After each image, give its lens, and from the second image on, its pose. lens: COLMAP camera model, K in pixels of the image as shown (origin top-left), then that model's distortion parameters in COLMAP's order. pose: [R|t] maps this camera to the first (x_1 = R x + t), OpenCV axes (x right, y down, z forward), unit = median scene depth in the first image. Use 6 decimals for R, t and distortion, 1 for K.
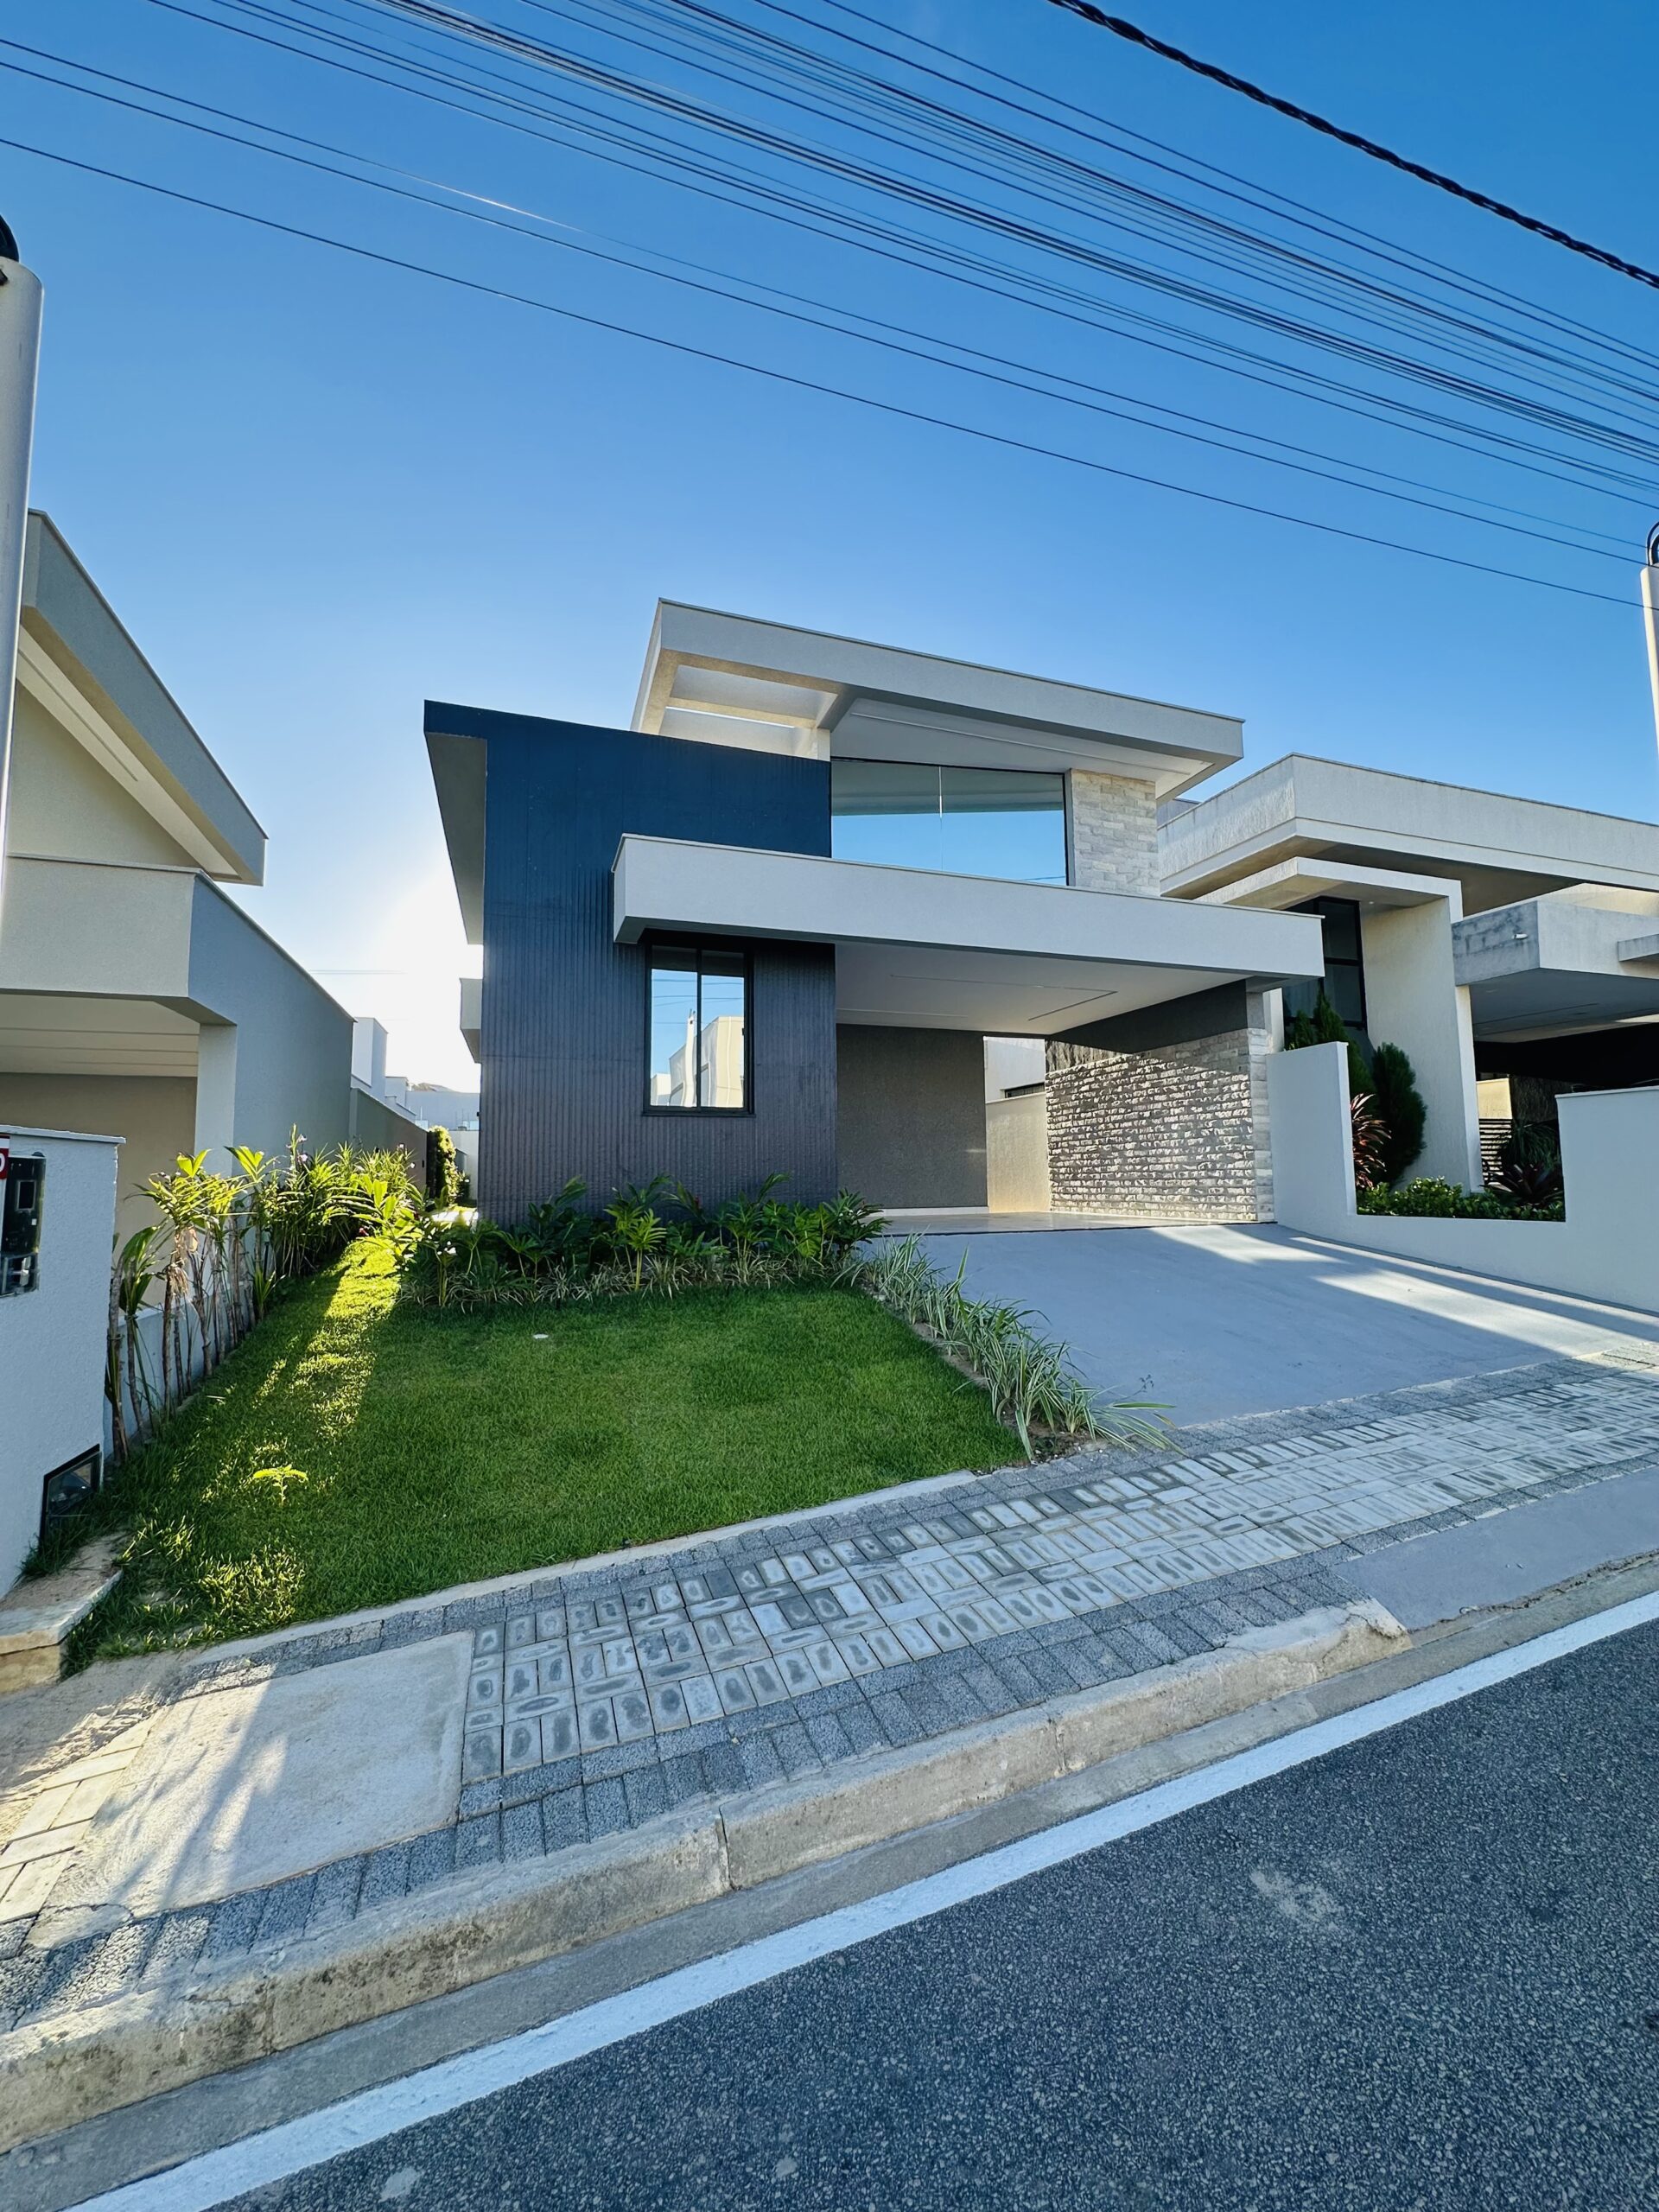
lens RADIAL K [[883.3, 0, 829.5], [0, 883.3, 1106.0], [0, 0, 1]] dist [-0.004165, 0.000849]
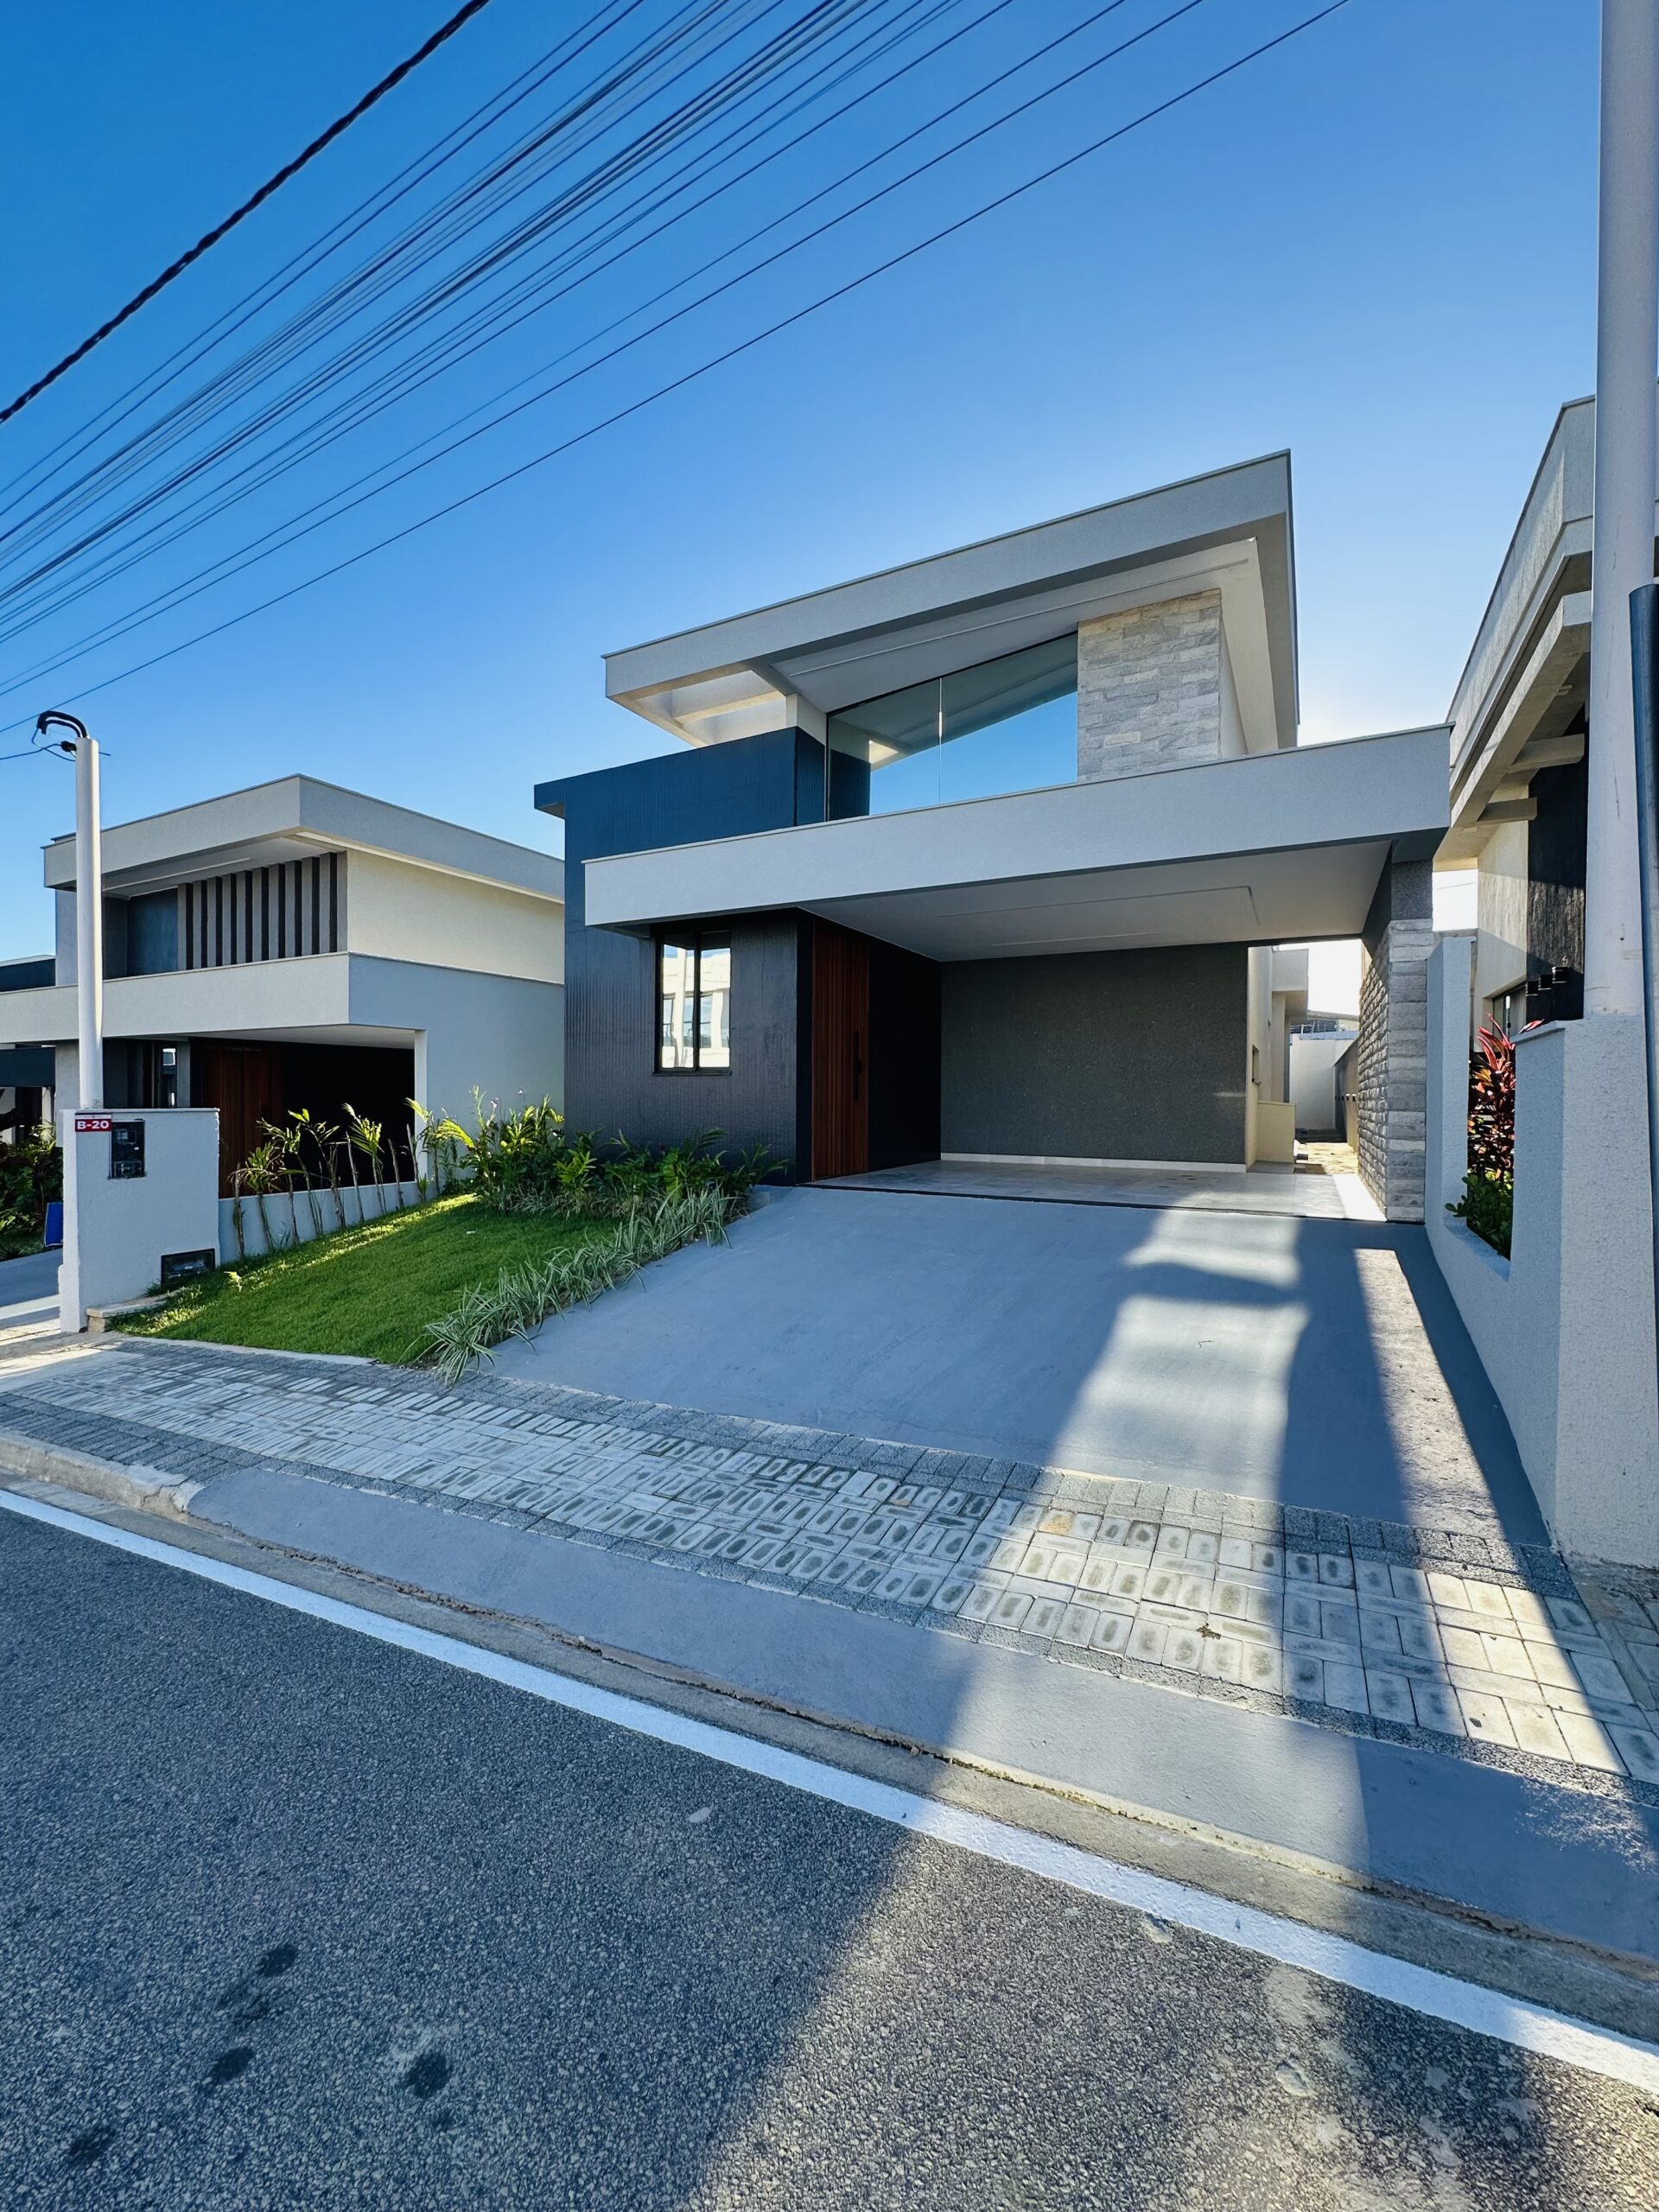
lens RADIAL K [[883.3, 0, 829.5], [0, 883.3, 1106.0], [0, 0, 1]] dist [-0.004165, 0.000849]
pose [[0.675877, 0.024347, -0.736612, 0.864915], [0.048447, 0.995825, 0.077367, -0.030165], [0.735420, -0.087977, 0.671876, 0.327517]]
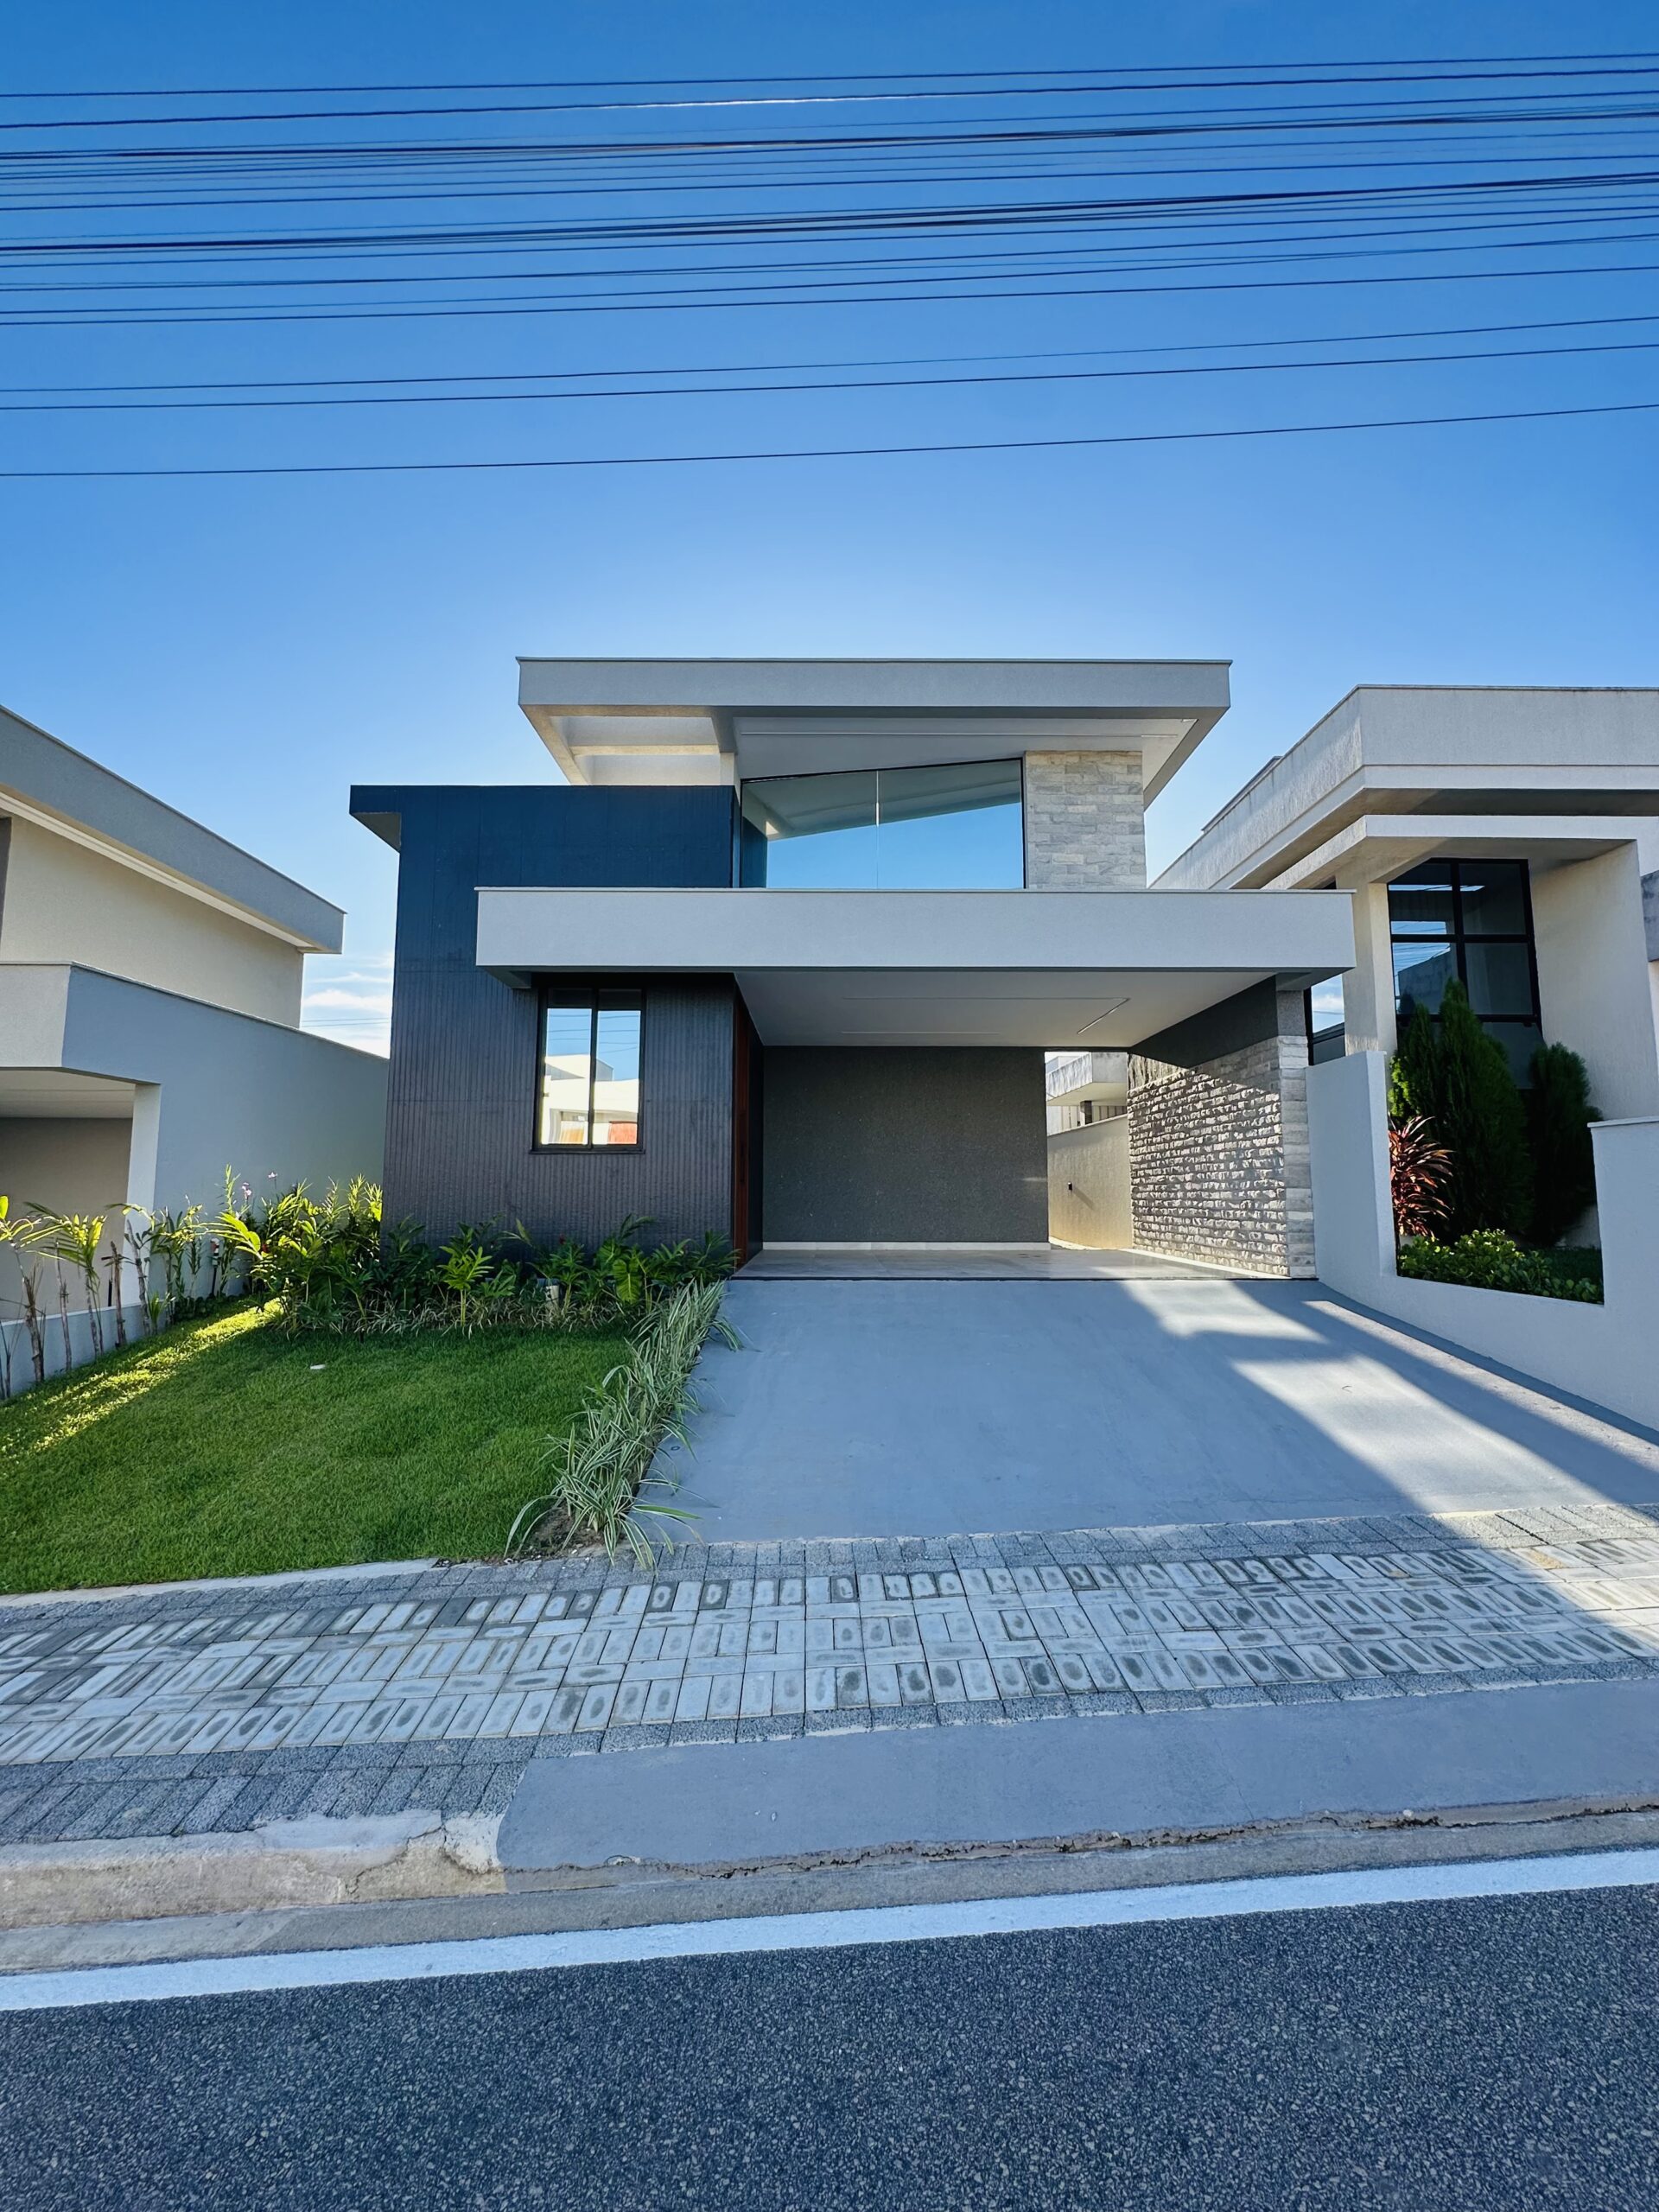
lens RADIAL K [[883.3, 0, 829.5], [0, 883.3, 1106.0], [0, 0, 1]] dist [-0.004165, 0.000849]
pose [[0.944360, -0.019939, -0.328309, 0.449431], [0.015323, 0.999744, -0.016641, -0.021718], [0.328557, 0.010684, 0.944424, 0.133419]]
